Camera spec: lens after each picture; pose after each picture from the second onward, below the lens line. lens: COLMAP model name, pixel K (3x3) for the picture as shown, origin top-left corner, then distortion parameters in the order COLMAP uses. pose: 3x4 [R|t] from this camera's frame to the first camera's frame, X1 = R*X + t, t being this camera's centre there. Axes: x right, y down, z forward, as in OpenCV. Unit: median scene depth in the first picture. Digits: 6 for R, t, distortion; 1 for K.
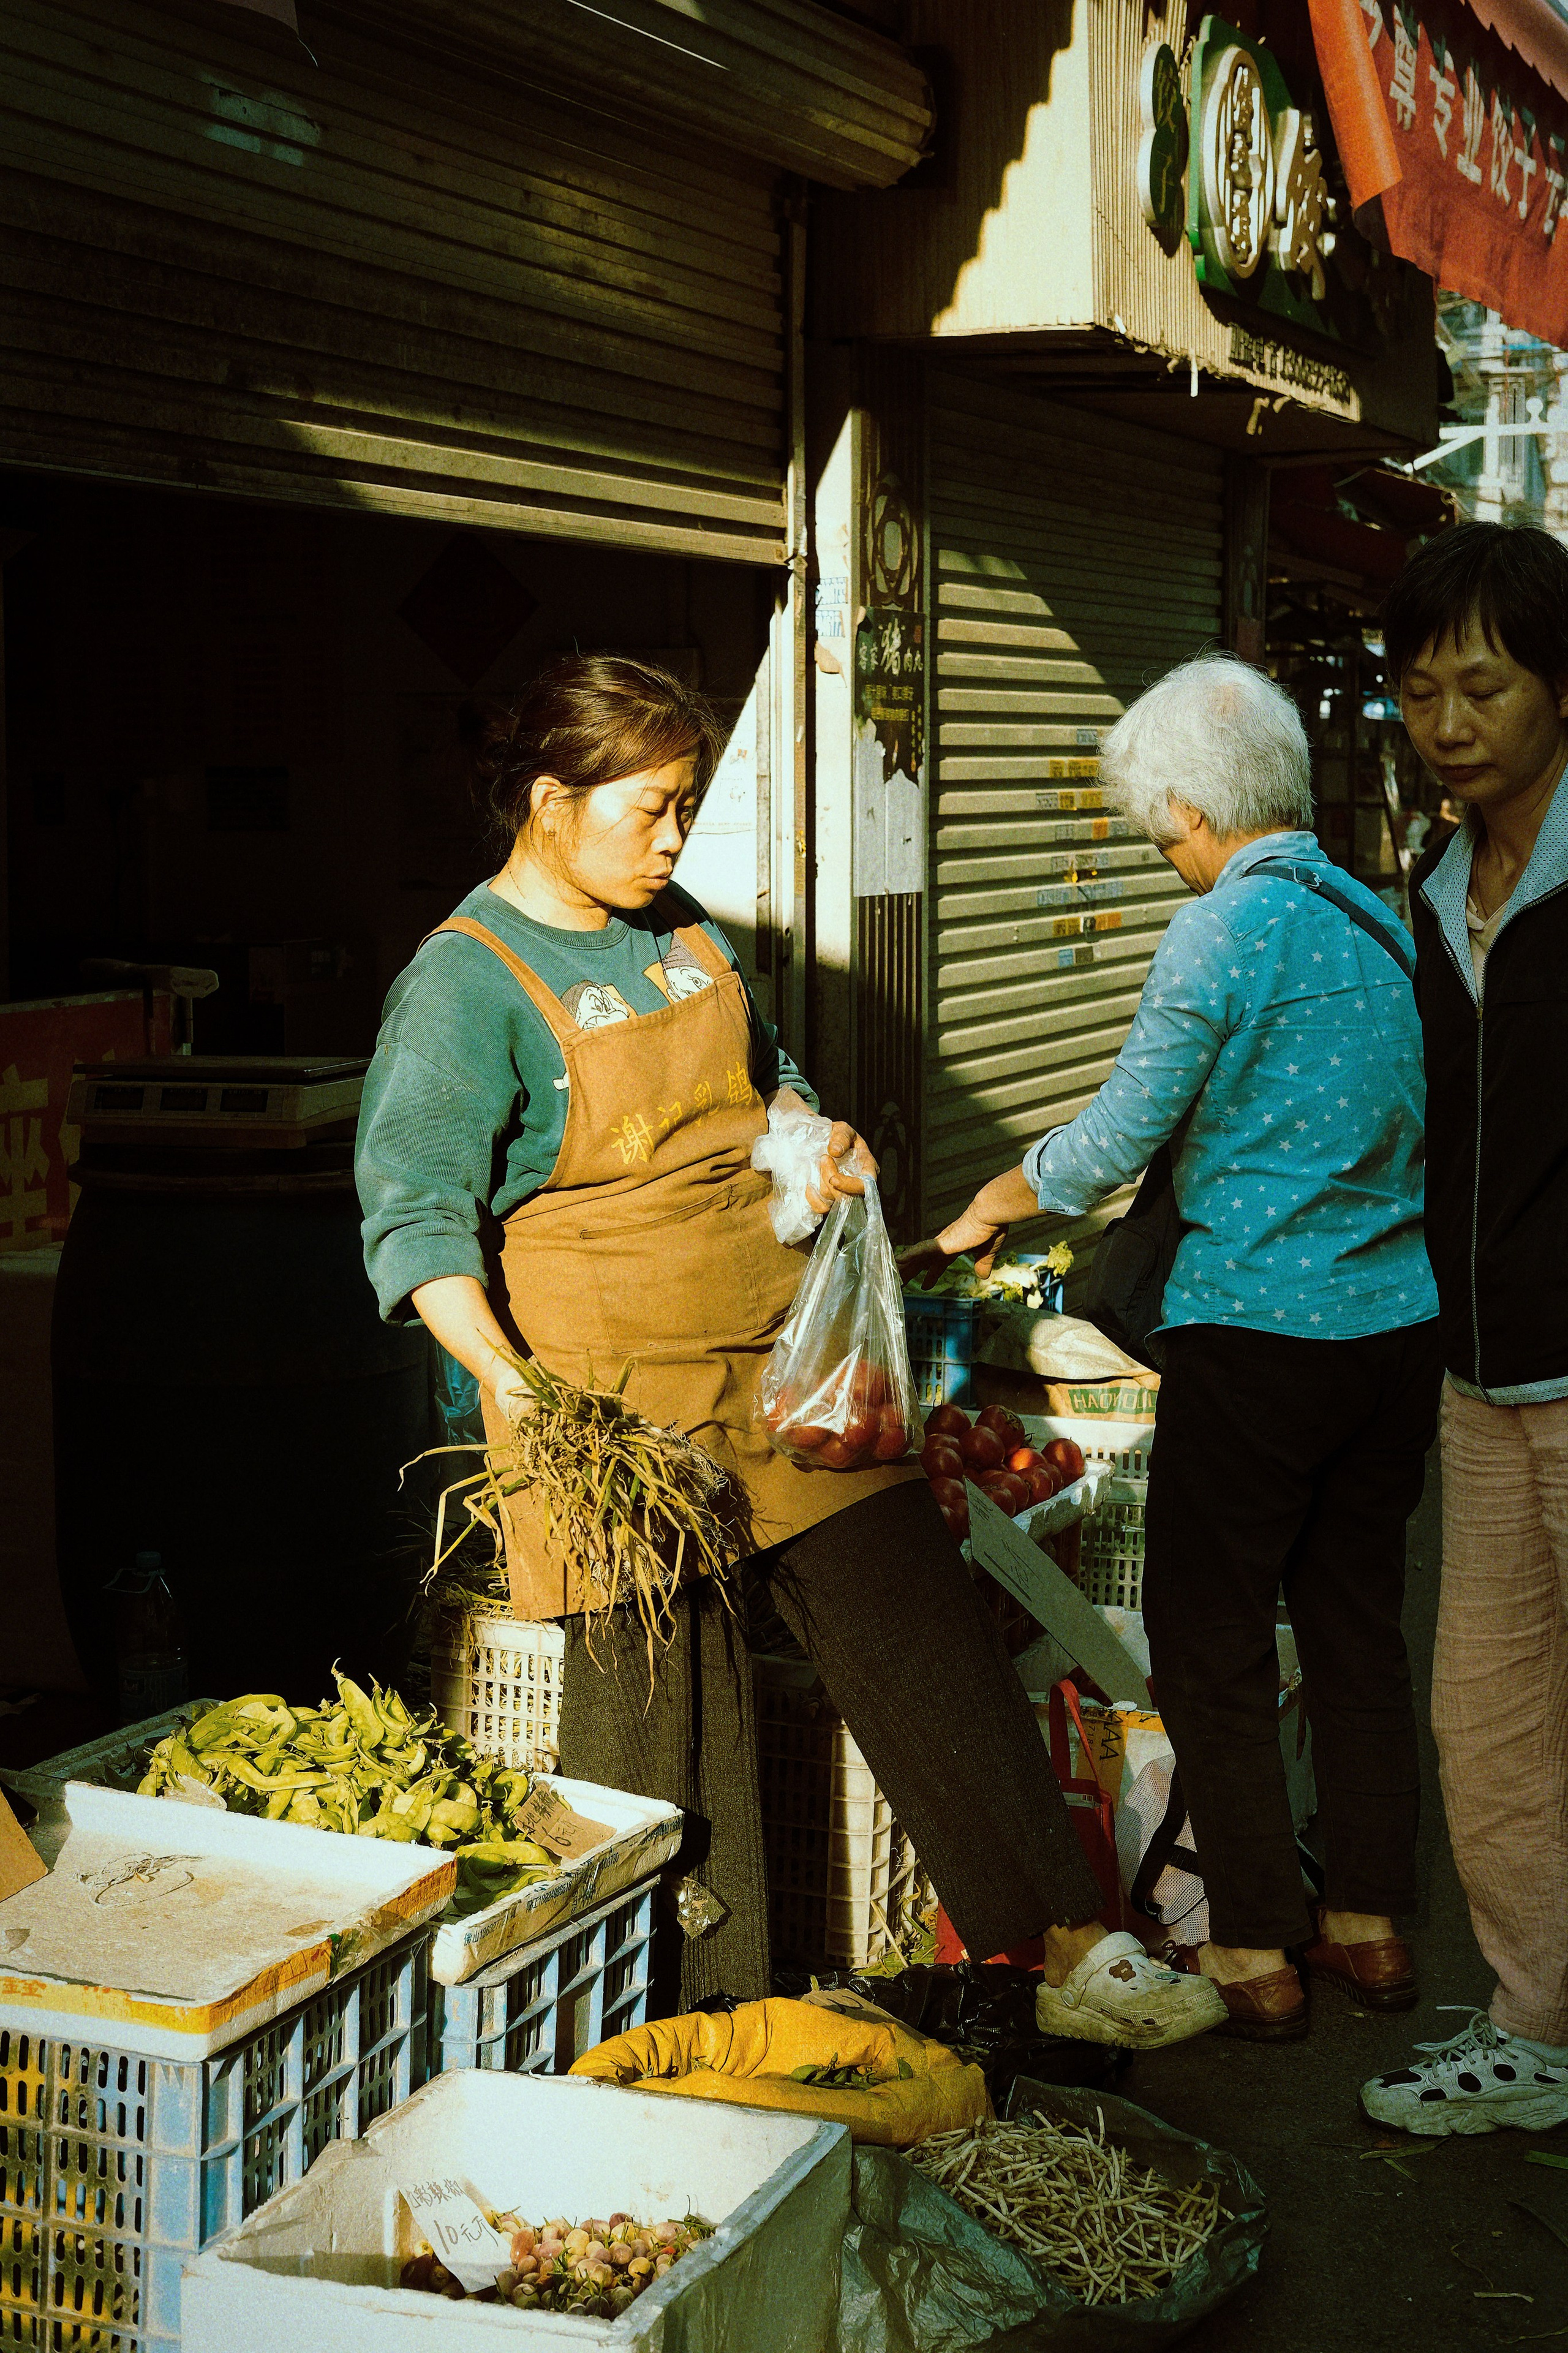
lens RADIAL K [[3733.3, 0, 877.3], [0, 3733.3, 1180.7], [0, 0, 1]] dist [0.003657, -0.004910]
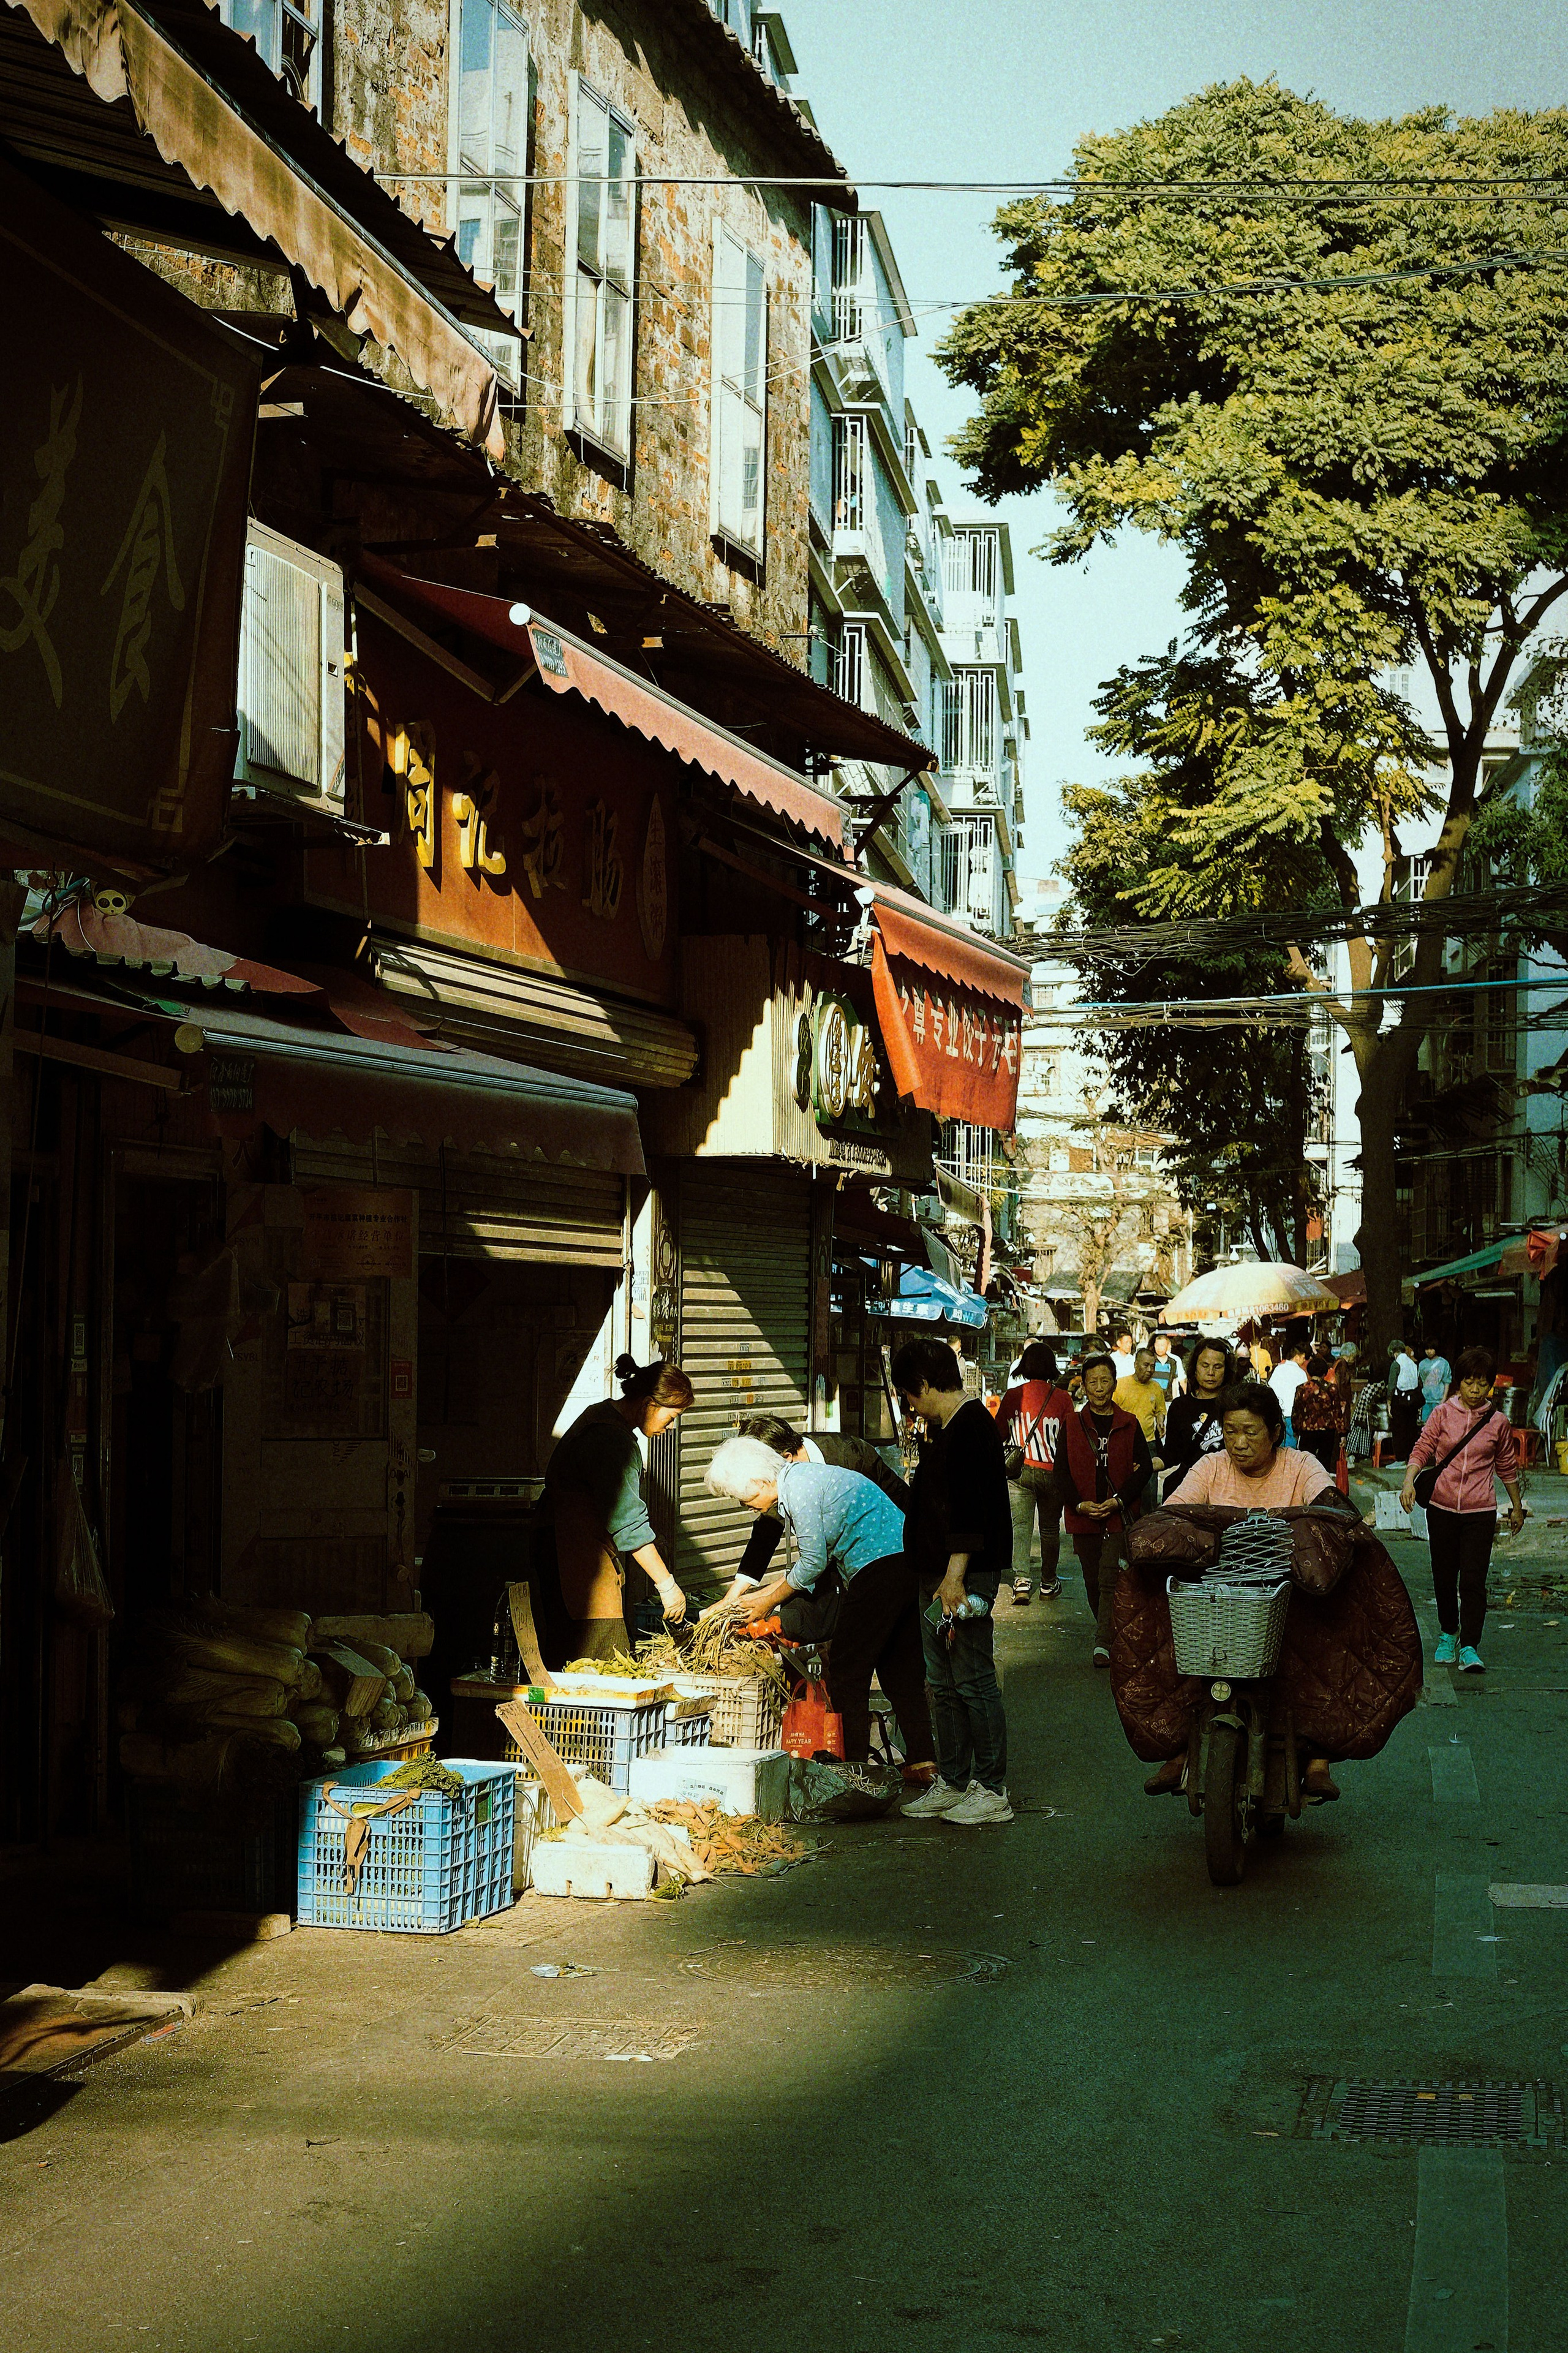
lens RADIAL K [[3864.2, 0, 780.1], [0, 3864.2, 1398.9], [0, 0, 1]] dist [-0.045361, 0.245849]
pose [[0.993361, 0.010259, 0.114576, -0.169142], [0.000839, 0.995343, -0.096398, 0.104062], [-0.115032, 0.095854, 0.988726, -1.025160]]
